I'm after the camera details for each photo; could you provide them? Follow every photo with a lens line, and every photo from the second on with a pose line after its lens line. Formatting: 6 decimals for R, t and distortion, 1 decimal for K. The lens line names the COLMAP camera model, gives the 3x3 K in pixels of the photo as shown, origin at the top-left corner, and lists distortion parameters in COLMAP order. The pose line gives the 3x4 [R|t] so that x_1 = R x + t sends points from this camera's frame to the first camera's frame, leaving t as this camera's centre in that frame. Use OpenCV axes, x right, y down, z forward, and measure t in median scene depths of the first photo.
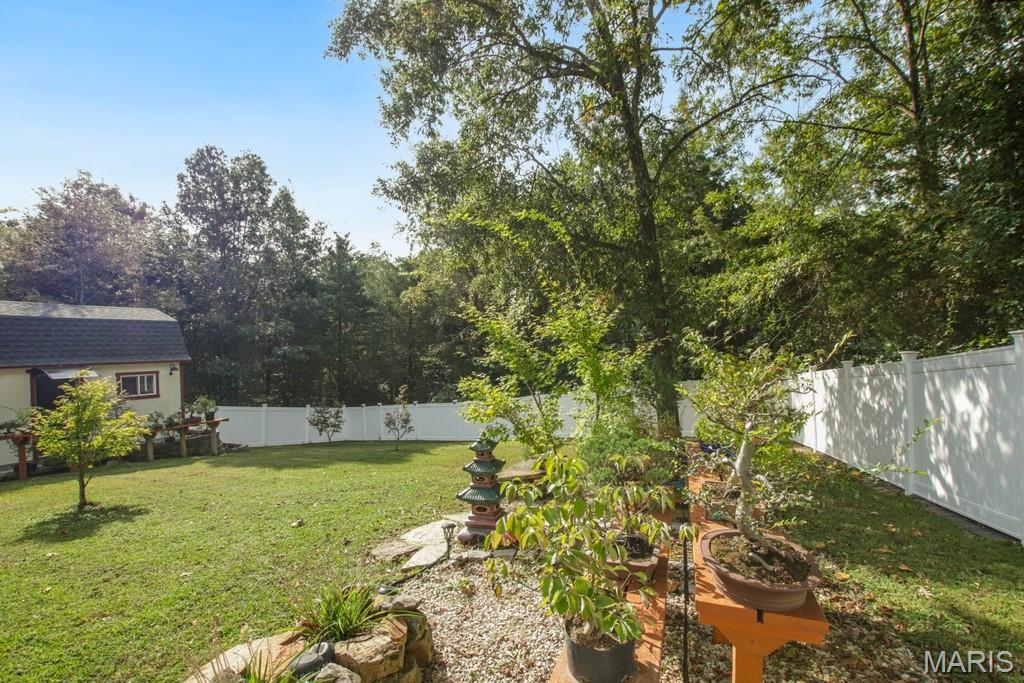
lens RADIAL K [[472.1, 0, 522.1], [0, 472.1, 345.6], [0, 0, 1]] dist [-0.026627, -0.000438]
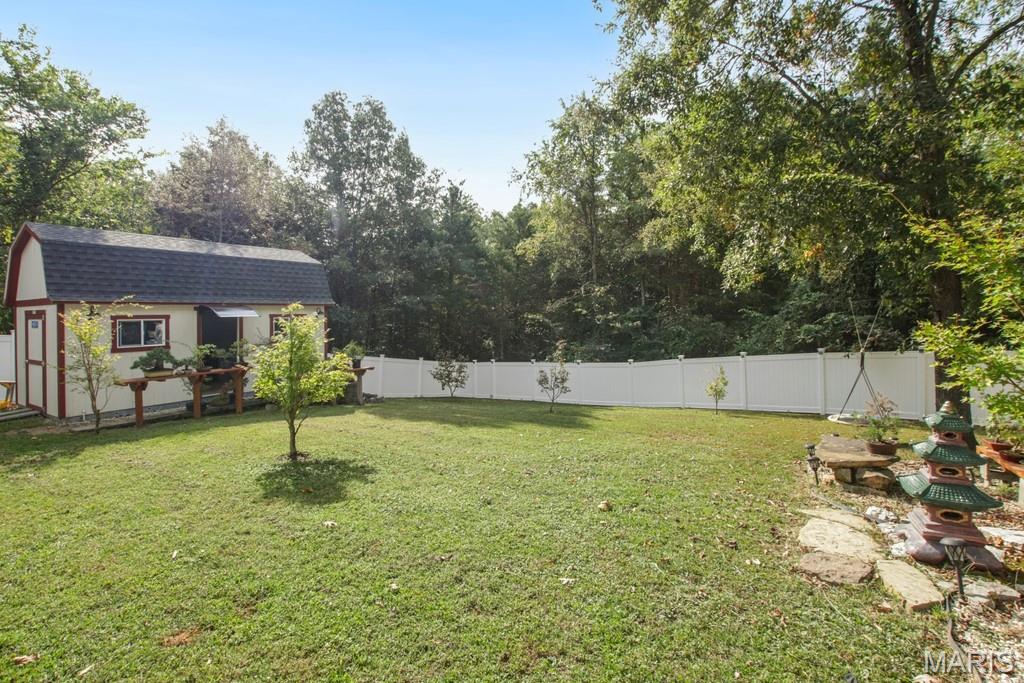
lens RADIAL K [[486.9, 0, 514.6], [0, 486.9, 310.6], [0, 0, 1]] dist [-0.031550, 0.001106]
pose [[0.986752, 0.036831, -0.158002, -0.181199], [-0.035518, 0.999307, 0.011128, 0.018992], [0.158303, -0.005369, 0.987376, 0.066157]]
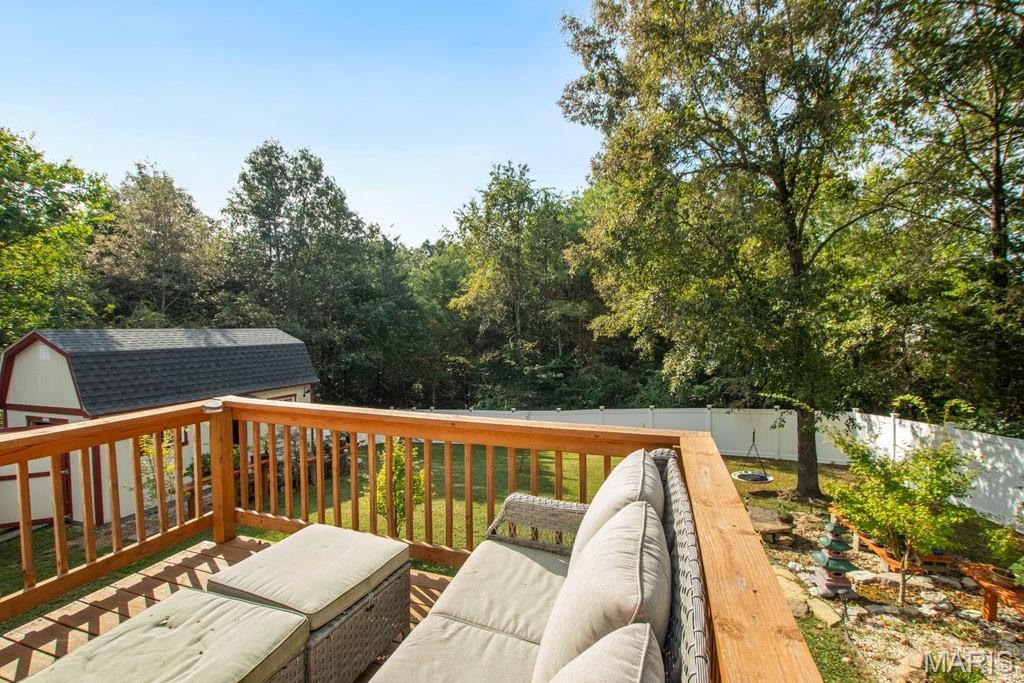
lens RADIAL K [[473.4, 0, 516.3], [0, 473.4, 344.4], [0, 0, 1]] dist [-0.041285, 0.009755]
pose [[0.995254, 0.038410, 0.089414, -0.354405], [-0.042097, 0.998324, 0.039719, -0.106259], [-0.087739, -0.043295, 0.995202, -0.080207]]
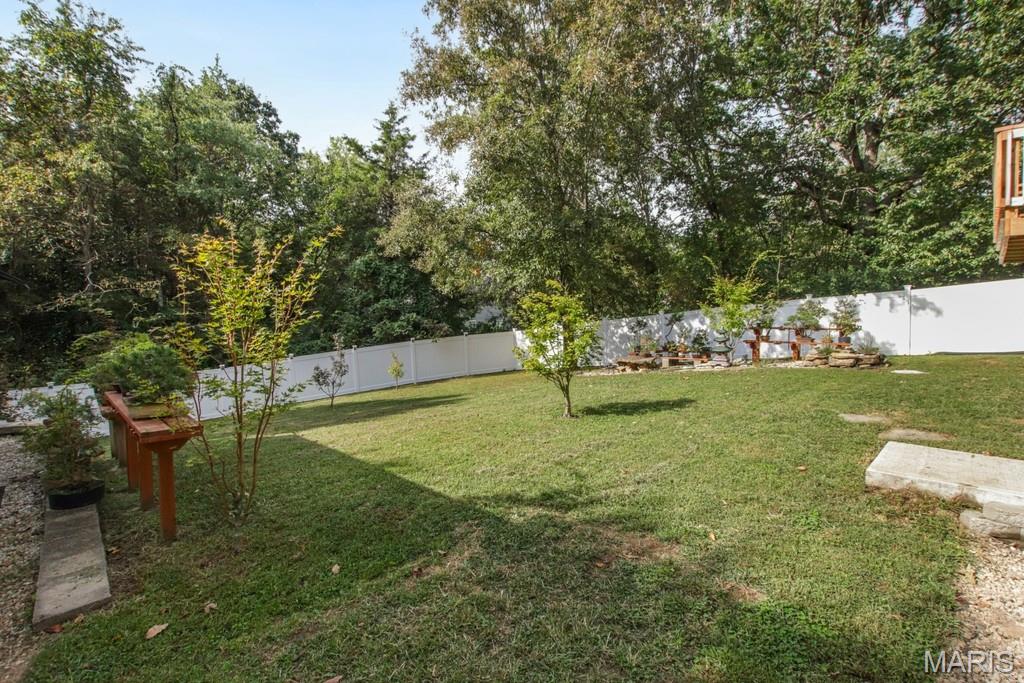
lens RADIAL K [[473.4, 0, 516.3], [0, 473.4, 344.4], [0, 0, 1]] dist [-0.041285, 0.009755]
pose [[0.378437, -0.002186, 0.925624, -0.868466], [-0.016930, 0.999814, 0.009283, 0.081843], [-0.925472, -0.019184, 0.378330, 0.313069]]
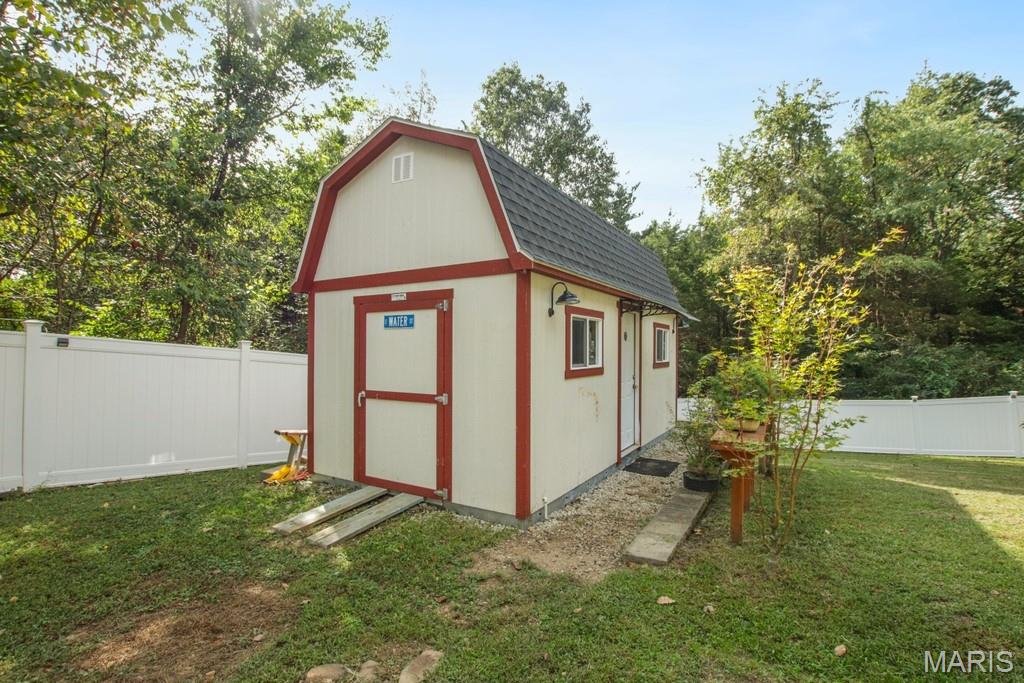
lens RADIAL K [[473.4, 0, 516.3], [0, 473.4, 344.4], [0, 0, 1]] dist [-0.041285, 0.009755]
pose [[0.990208, 0.051081, -0.129921, -0.823200], [-0.050798, 0.998694, 0.005489, 0.080075], [0.130032, 0.001165, 0.991509, 0.291216]]
